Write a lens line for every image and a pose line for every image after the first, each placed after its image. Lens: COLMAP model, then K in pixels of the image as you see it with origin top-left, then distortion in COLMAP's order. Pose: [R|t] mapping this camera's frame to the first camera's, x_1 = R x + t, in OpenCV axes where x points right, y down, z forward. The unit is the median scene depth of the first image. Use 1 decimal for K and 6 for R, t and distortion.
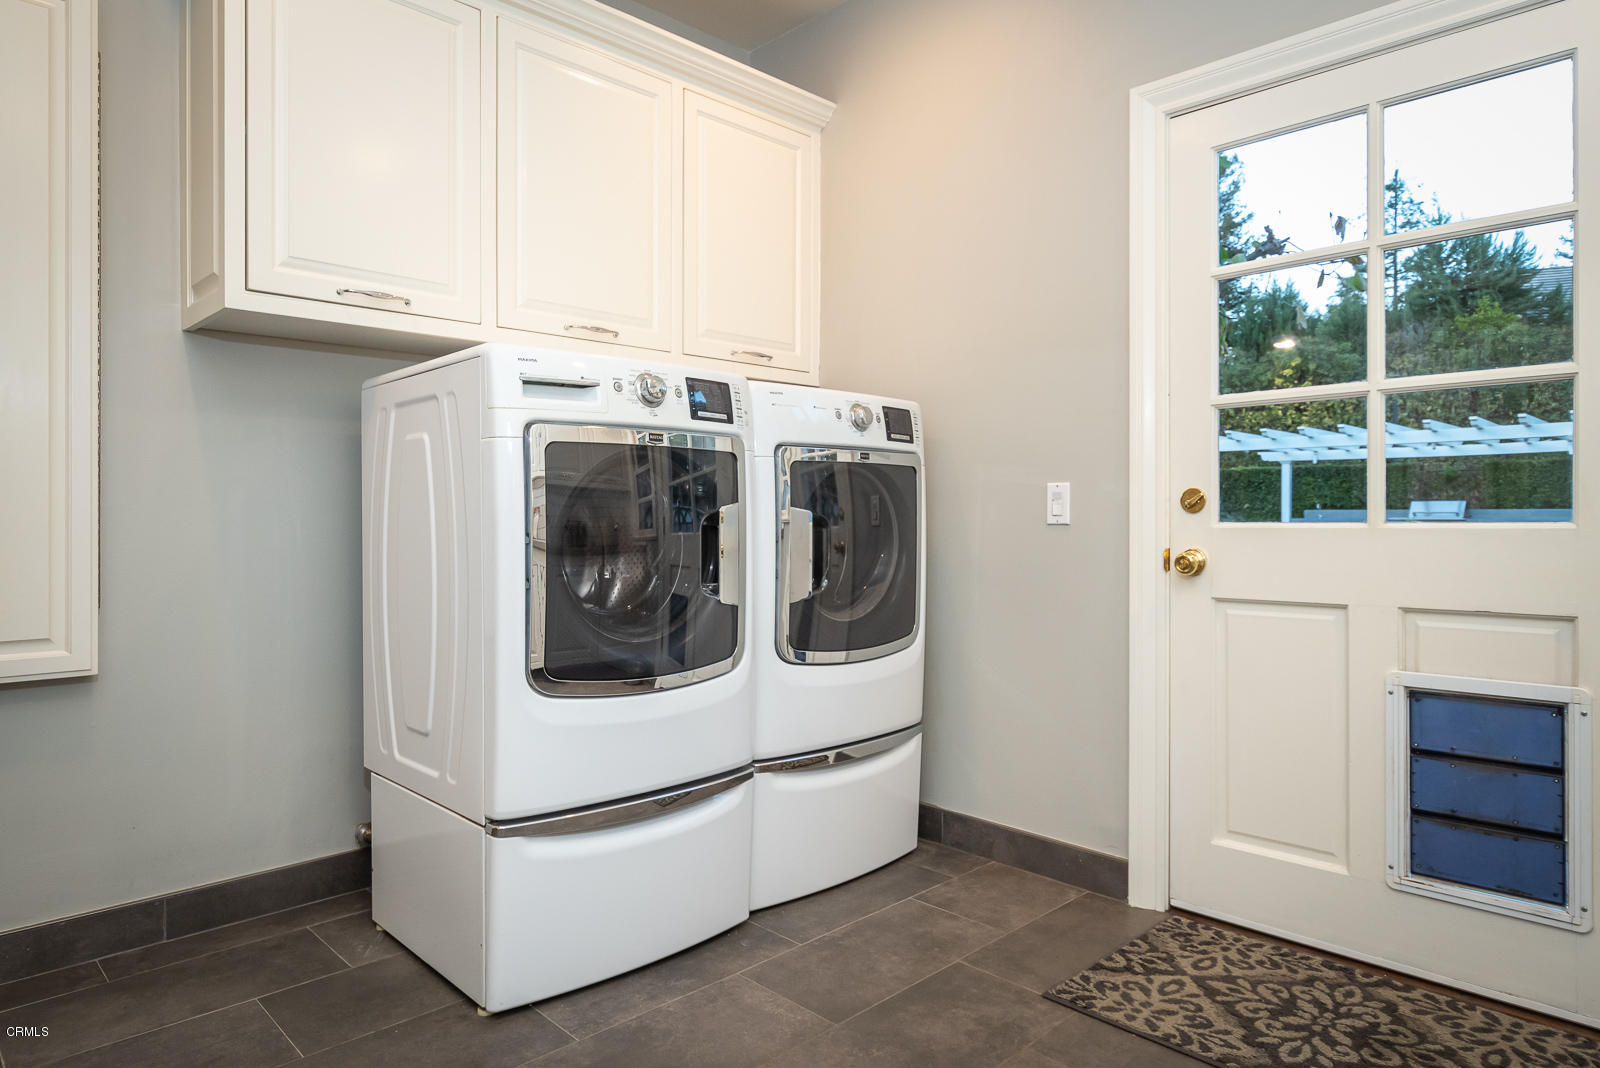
lens RADIAL K [[969.8, 0, 796.5], [0, 969.8, 530.7], [0, 0, 1]] dist [0.006623, 0.000319]
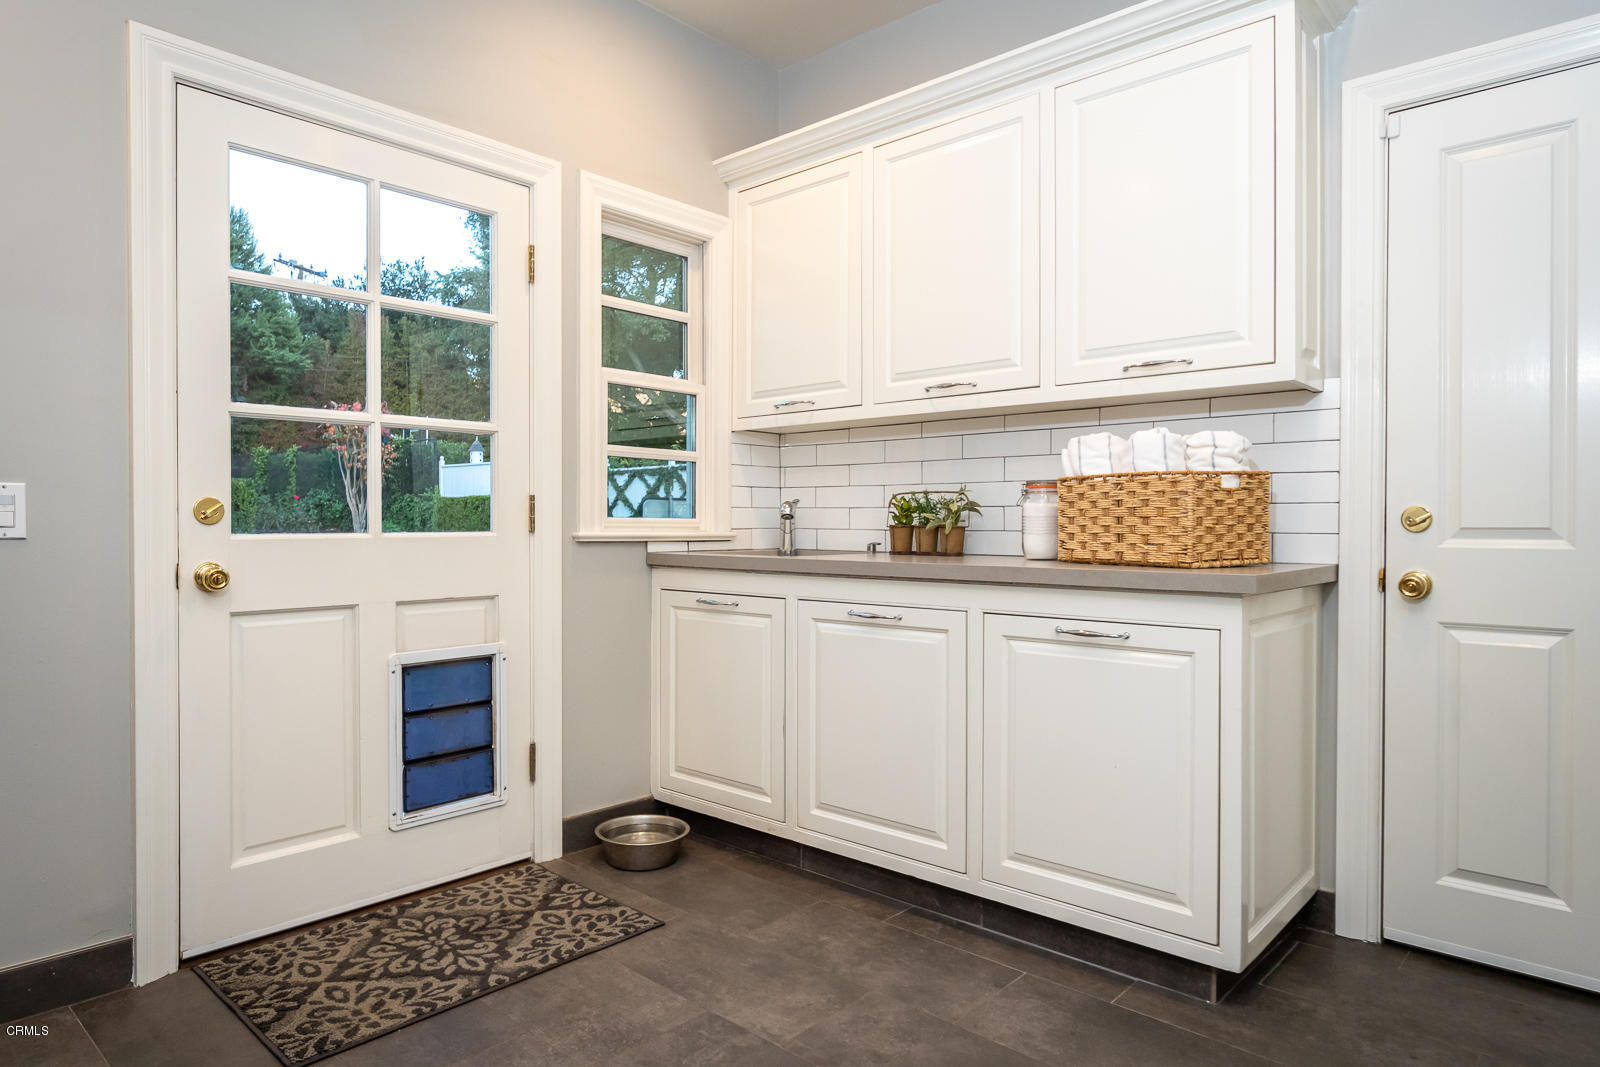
lens RADIAL K [[969.8, 0, 796.5], [0, 969.8, 528.5], [0, 0, 1]] dist [0.006623, 0.000319]
pose [[-0.051796, -0.014582, 0.998551, -0.653082], [0.001113, 0.999892, 0.014659, -0.032504], [-0.998657, 0.001871, -0.051774, 0.575601]]
